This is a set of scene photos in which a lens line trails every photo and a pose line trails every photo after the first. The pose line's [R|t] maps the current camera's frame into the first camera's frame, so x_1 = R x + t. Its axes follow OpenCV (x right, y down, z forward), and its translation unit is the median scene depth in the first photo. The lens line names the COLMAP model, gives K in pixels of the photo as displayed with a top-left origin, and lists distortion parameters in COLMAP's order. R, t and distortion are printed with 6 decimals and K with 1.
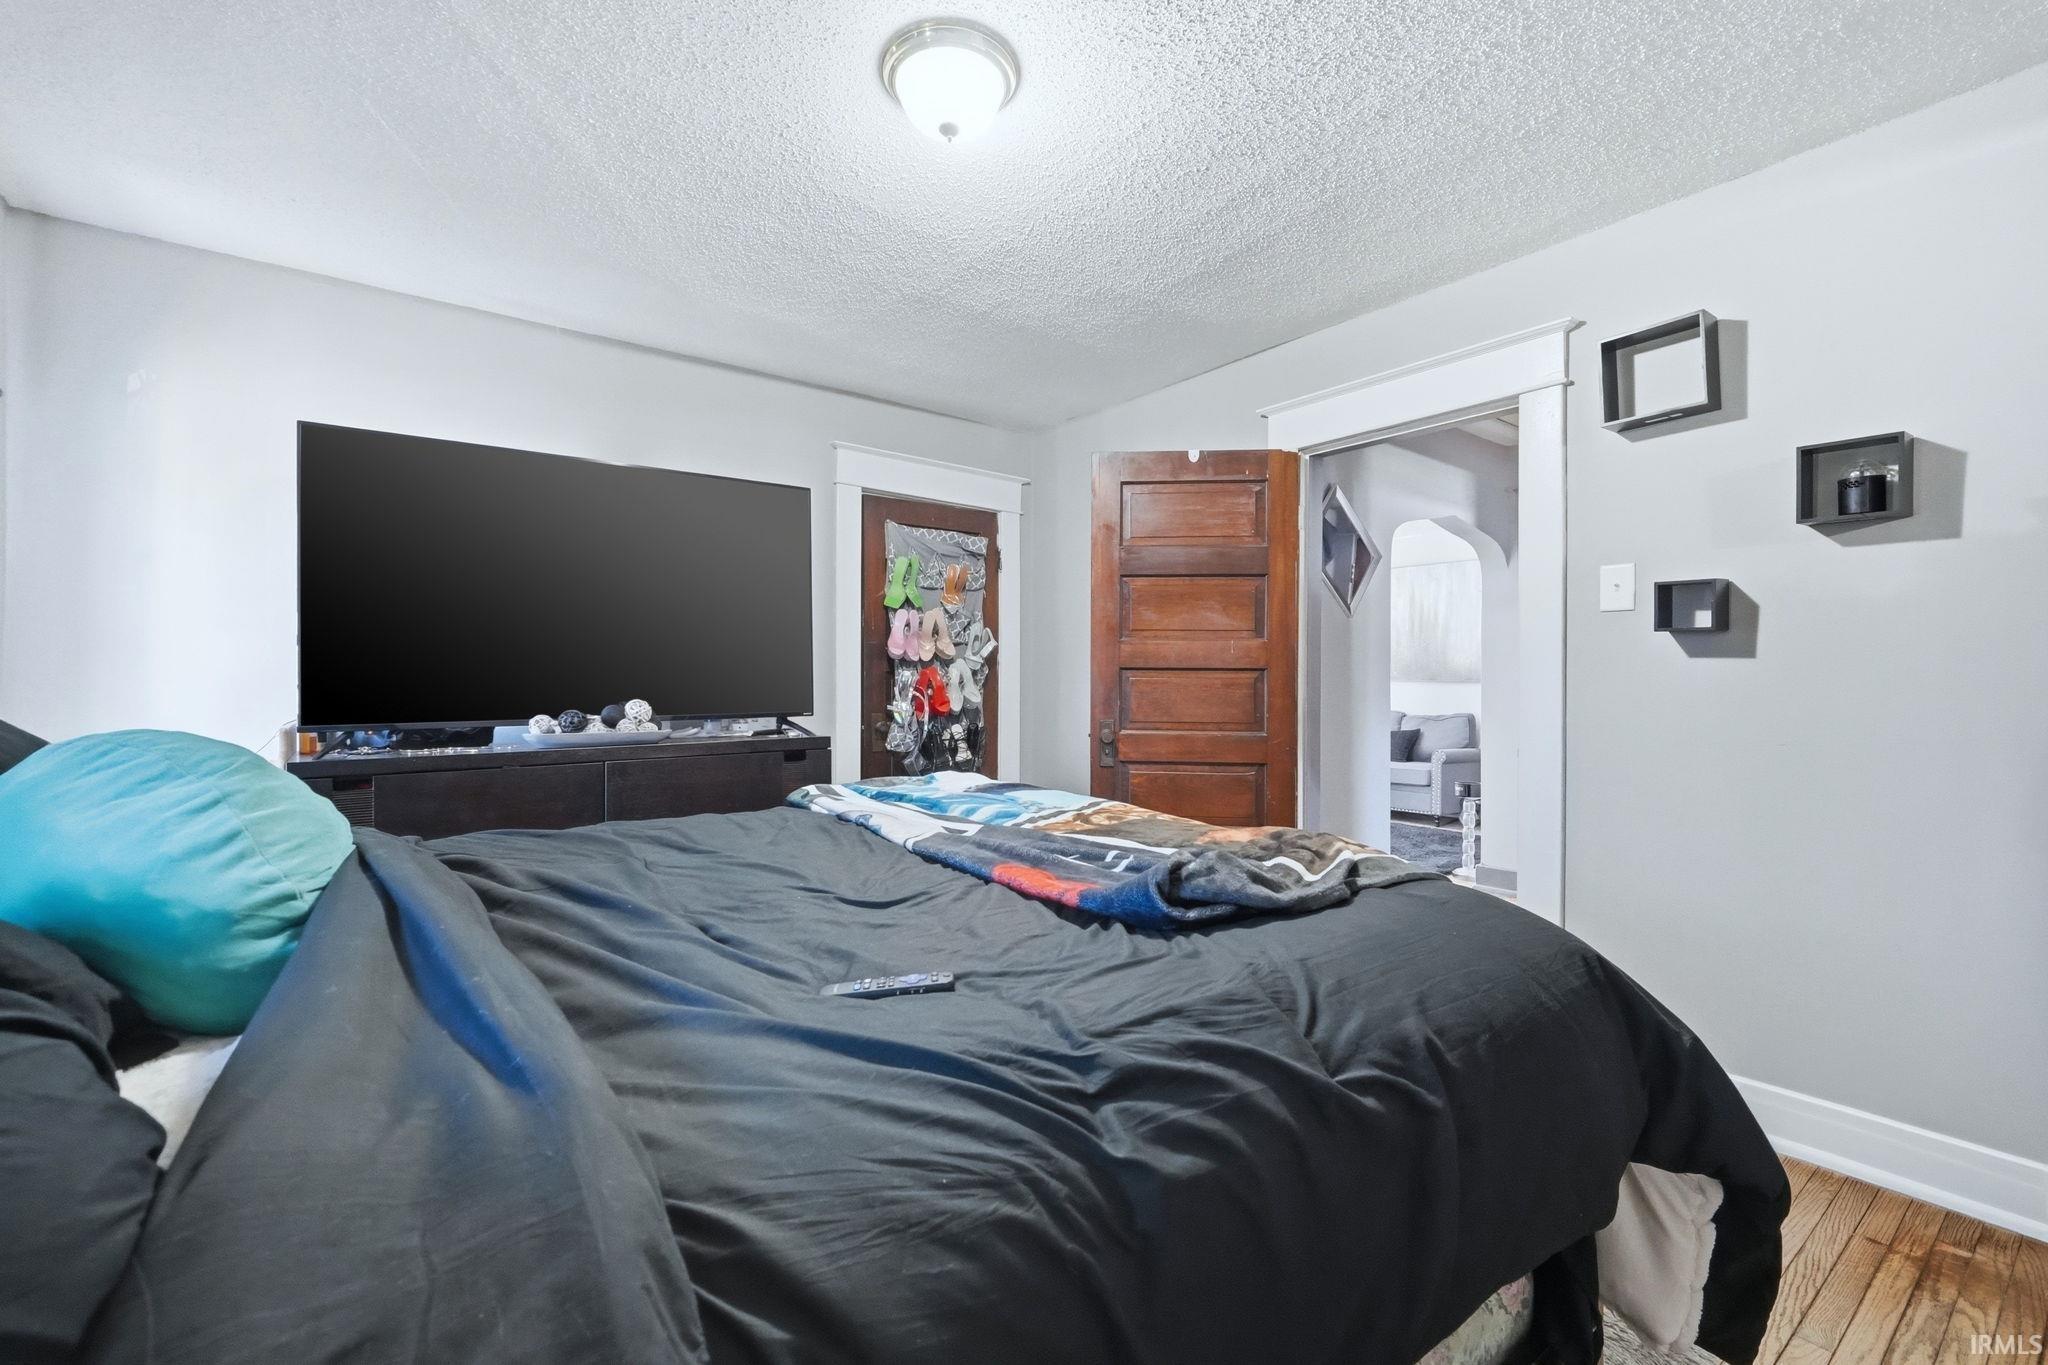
lens RADIAL K [[867.2, 0, 1016.6], [0, 867.2, 667.4], [0, 0, 1]] dist [-0.001342, -0.000048]
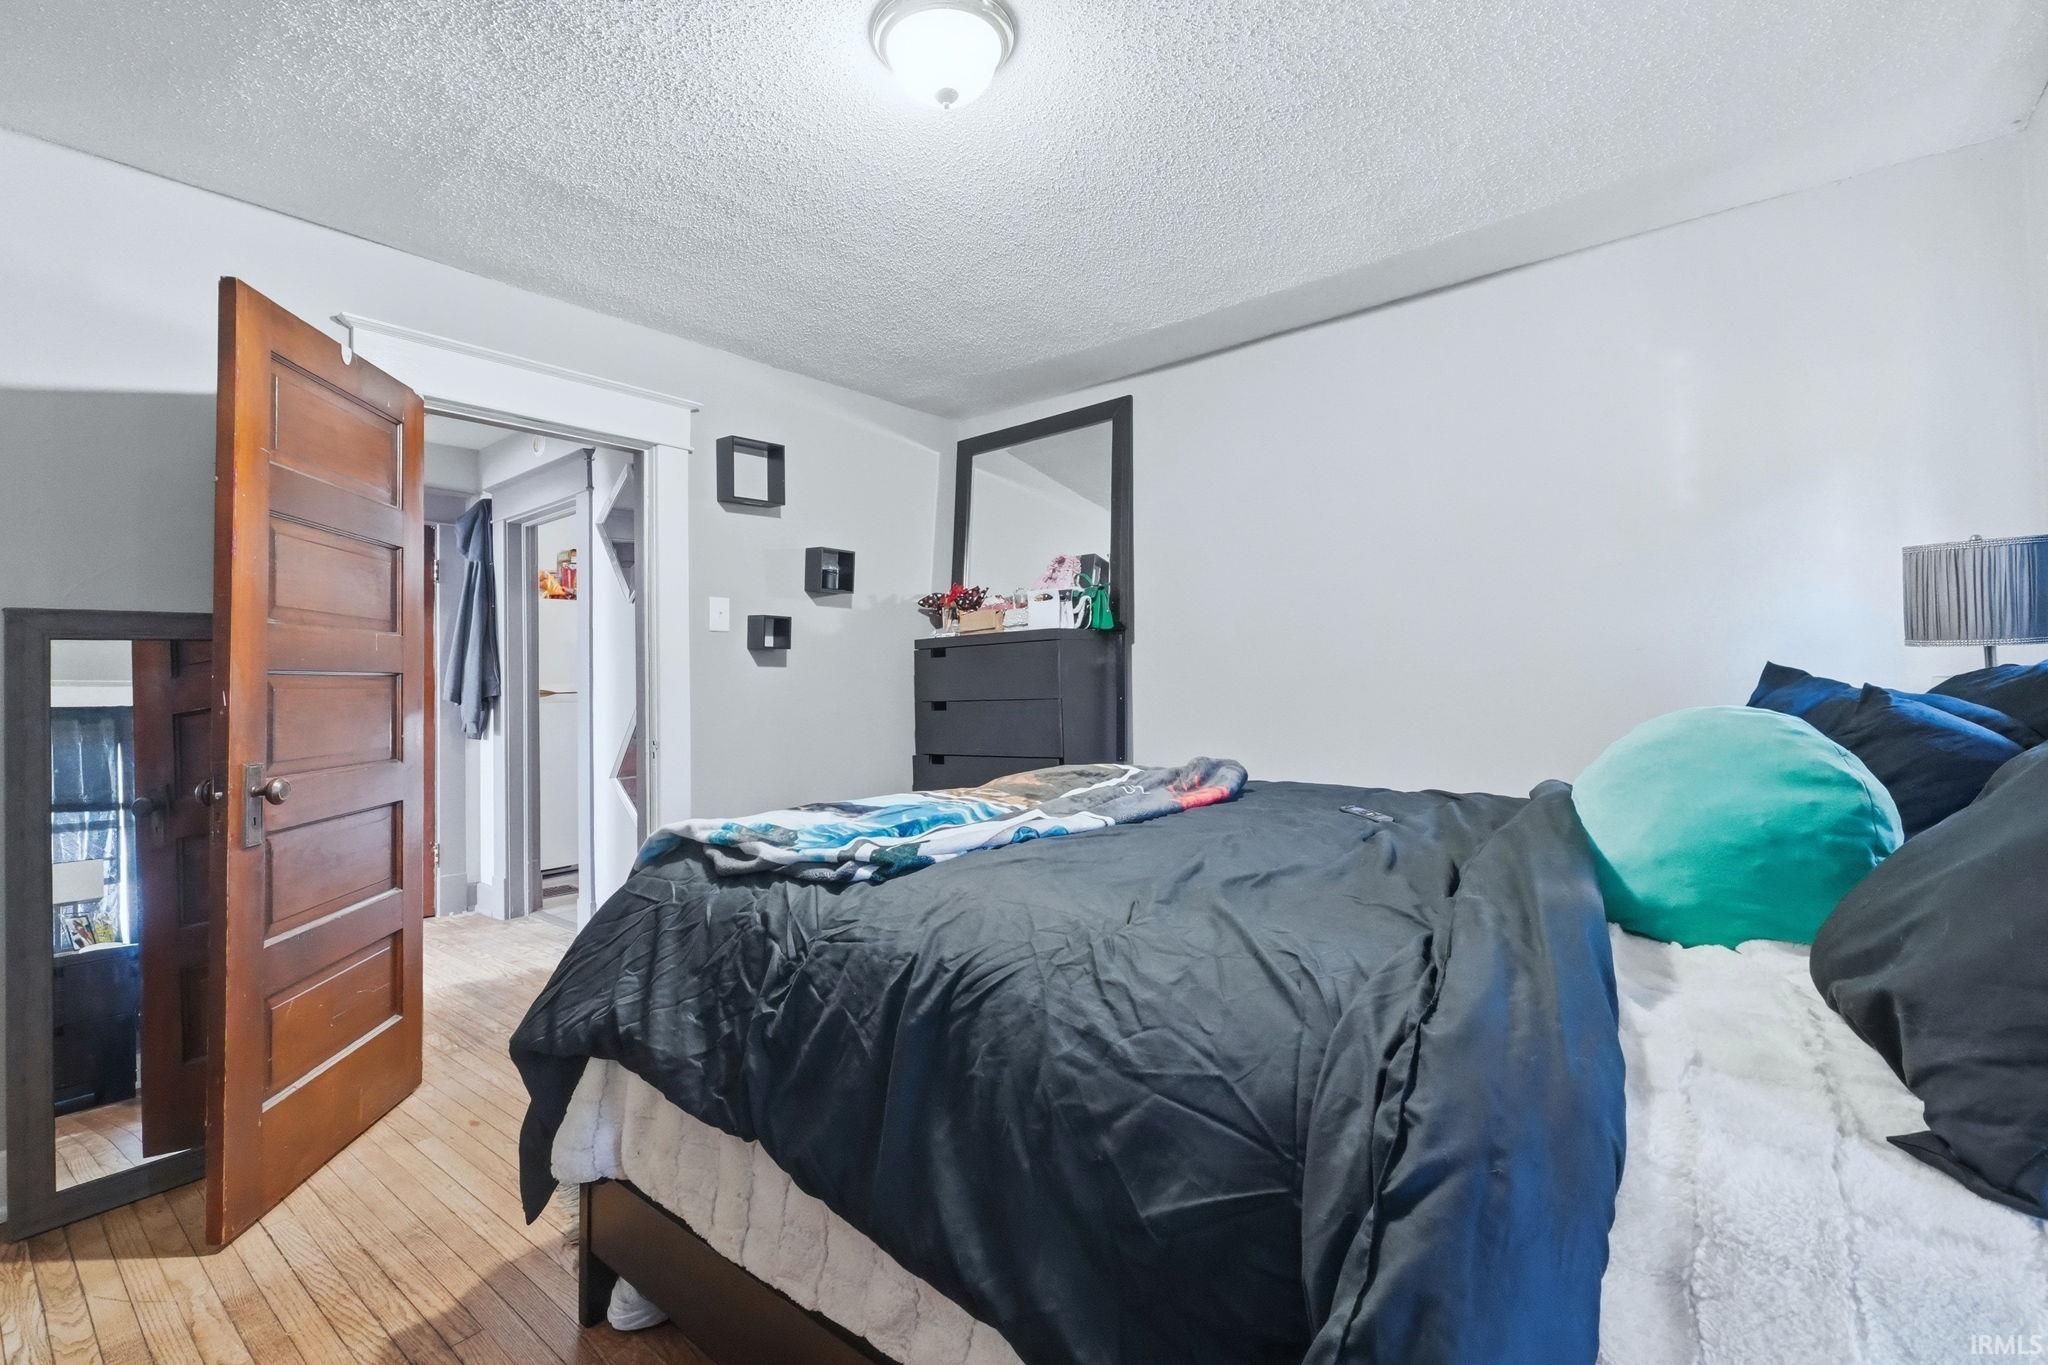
lens RADIAL K [[867.2, 0, 1016.6], [0, 867.2, 667.4], [0, 0, 1]] dist [-0.001342, -0.000048]
pose [[-0.258078, 0.001109, 0.966123, -0.824755], [-0.003829, 0.999990, -0.002171, -0.006759], [-0.966116, -0.004260, -0.258071, 0.971719]]
